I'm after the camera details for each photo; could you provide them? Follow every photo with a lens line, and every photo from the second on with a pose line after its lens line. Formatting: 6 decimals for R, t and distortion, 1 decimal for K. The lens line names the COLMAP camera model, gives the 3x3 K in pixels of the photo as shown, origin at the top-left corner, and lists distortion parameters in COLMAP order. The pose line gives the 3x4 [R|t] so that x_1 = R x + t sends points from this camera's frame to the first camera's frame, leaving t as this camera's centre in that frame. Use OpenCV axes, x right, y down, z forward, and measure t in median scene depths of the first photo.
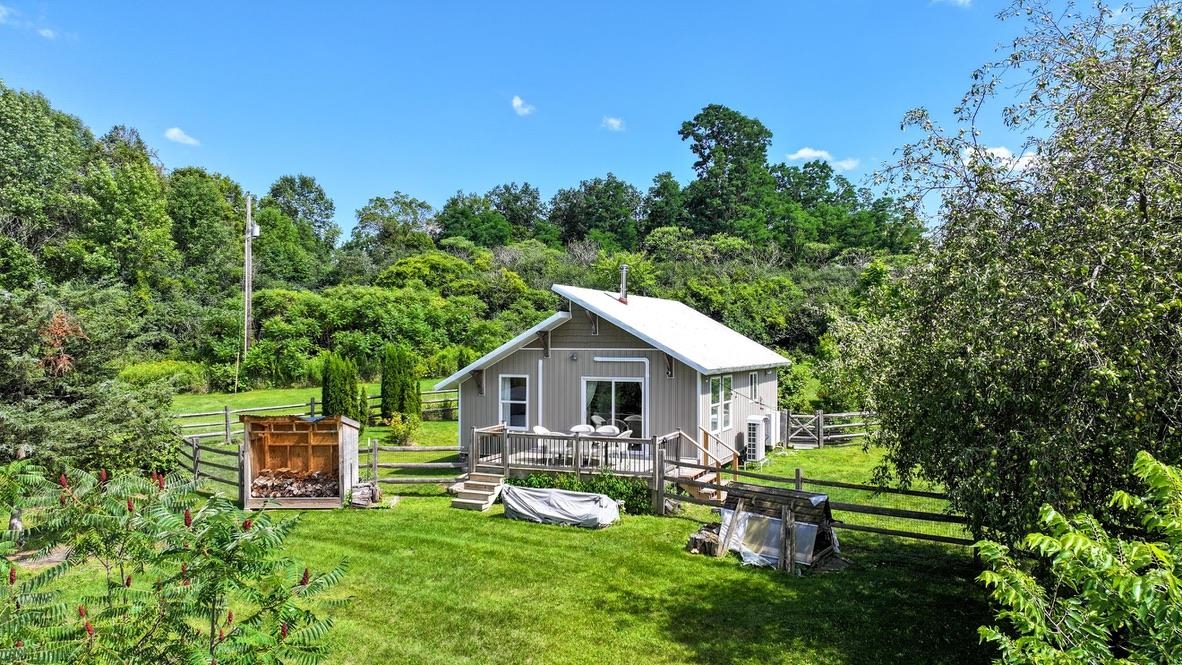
lens RADIAL K [[828.9, 0, 591.0], [0, 828.9, 332.5], [0, 0, 1]] dist [-0.000895, 0.005731]
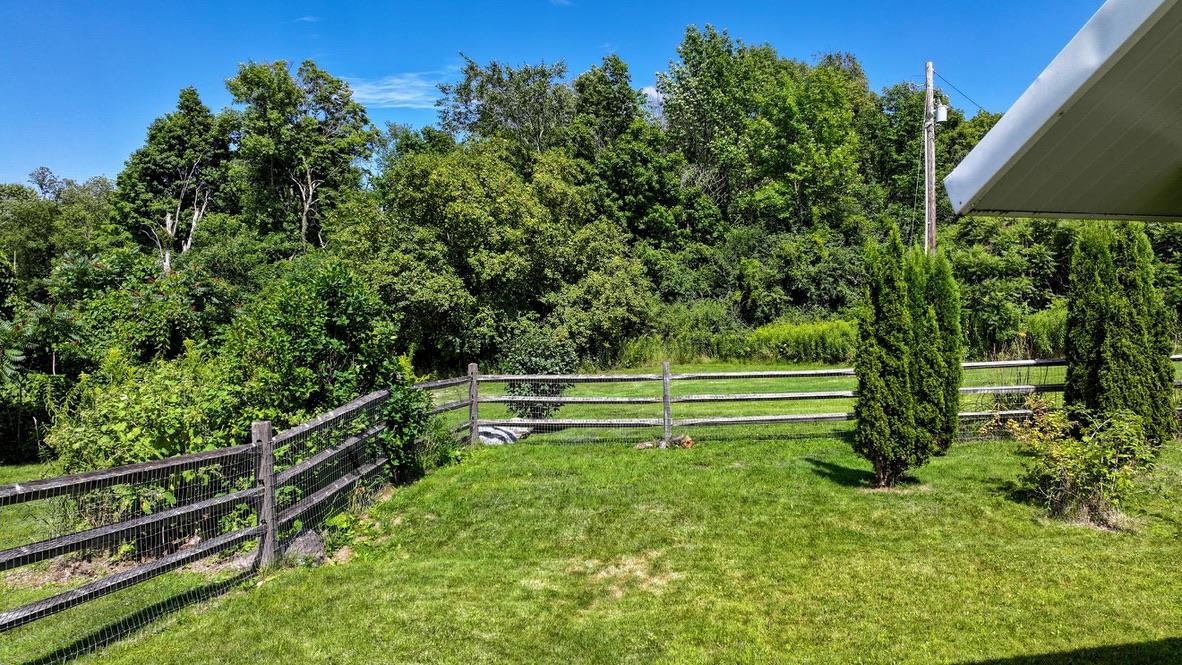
lens RADIAL K [[828.9, 0, 591.0], [0, 828.9, 332.5], [0, 0, 1]] dist [-0.000895, 0.005731]
pose [[0.596516, -0.010327, -0.802535, -0.051812], [0.020418, 0.999789, 0.002311, 0.037943], [0.802341, -0.017765, 0.596601, 0.387954]]
